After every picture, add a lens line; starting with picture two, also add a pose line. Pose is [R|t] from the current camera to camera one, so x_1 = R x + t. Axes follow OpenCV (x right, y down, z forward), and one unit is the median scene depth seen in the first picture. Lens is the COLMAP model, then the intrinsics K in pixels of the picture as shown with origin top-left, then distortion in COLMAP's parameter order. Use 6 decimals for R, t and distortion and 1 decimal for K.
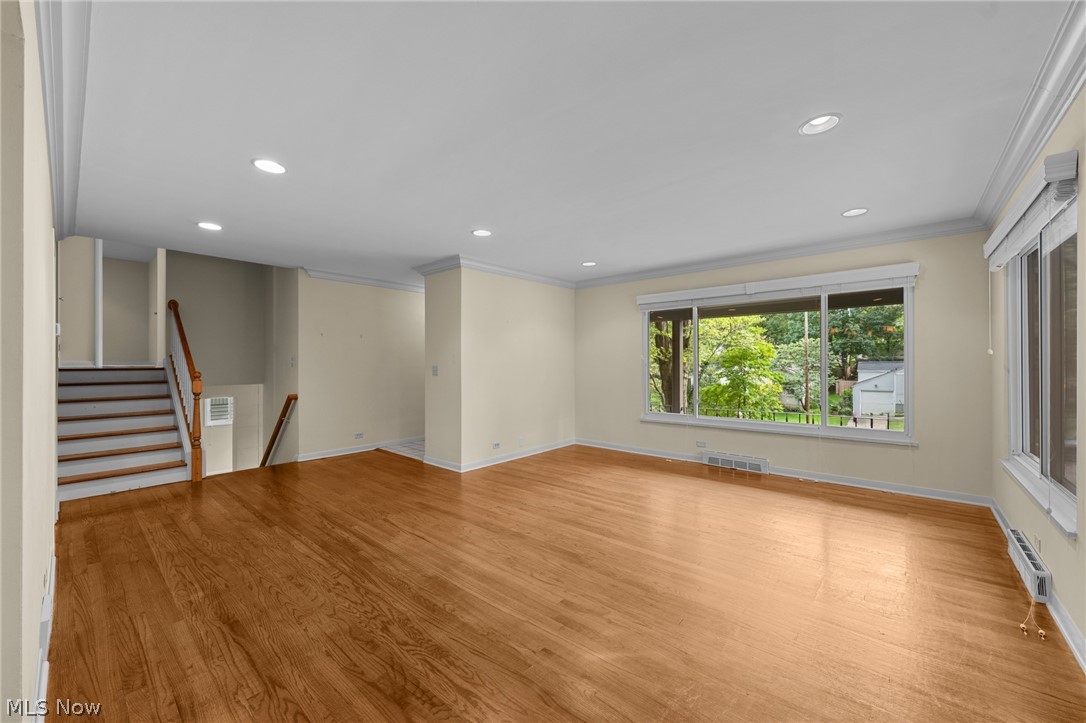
lens RADIAL K [[416.0, 0, 543.9], [0, 416.0, 362.7], [0, 0, 1]] dist [-0.004882, 0.000851]
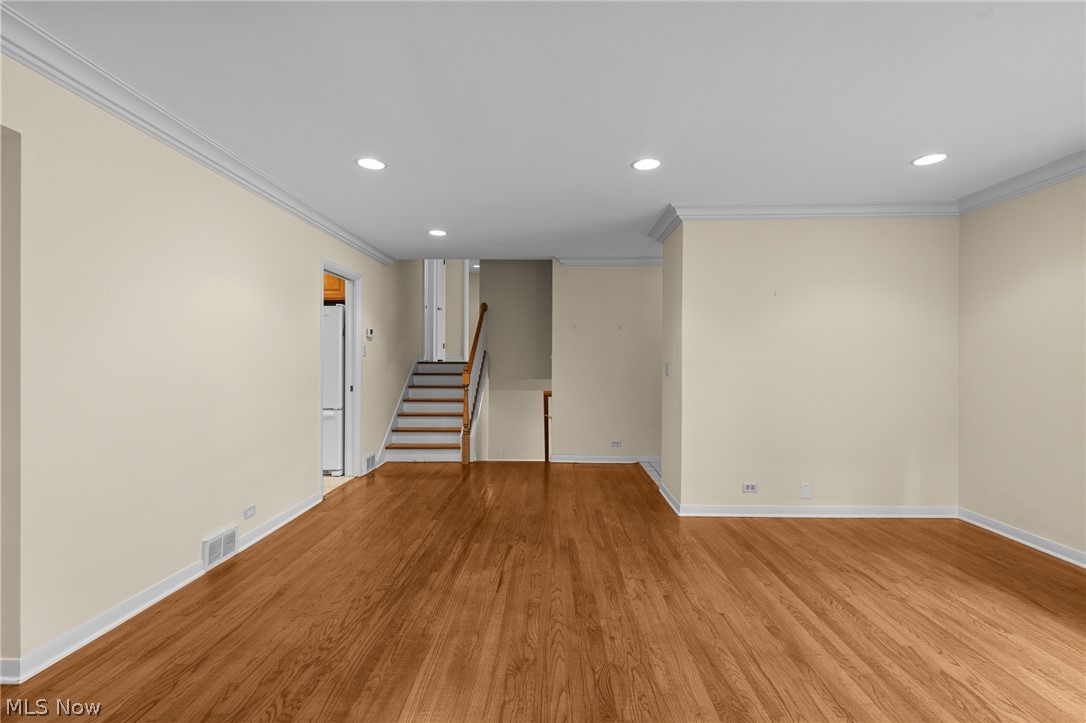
lens RADIAL K [[490.5, 0, 544.9], [0, 490.5, 361.1], [0, 0, 1]] dist [-0.000176, -0.001064]
pose [[0.640630, 0.007944, -0.767808, 0.380402], [-0.006125, 0.999968, 0.005235, 0.001691], [0.767825, 0.001349, 0.640658, 0.395288]]
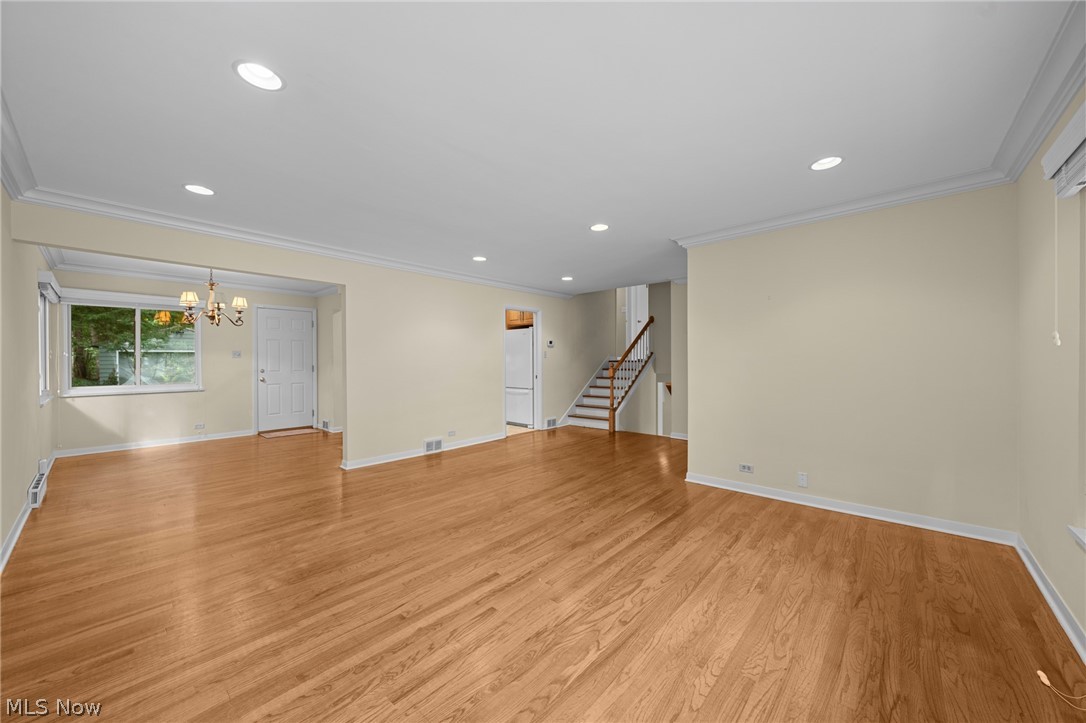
lens RADIAL K [[400.2, 0, 543.9], [0, 400.2, 363.0], [0, 0, 1]] dist [-0.005338, 0.000254]
pose [[-0.015255, 0.012933, -0.999800, 0.873786], [0.004941, 0.999905, 0.012859, -0.000732], [0.999871, -0.004744, -0.015317, 0.942880]]
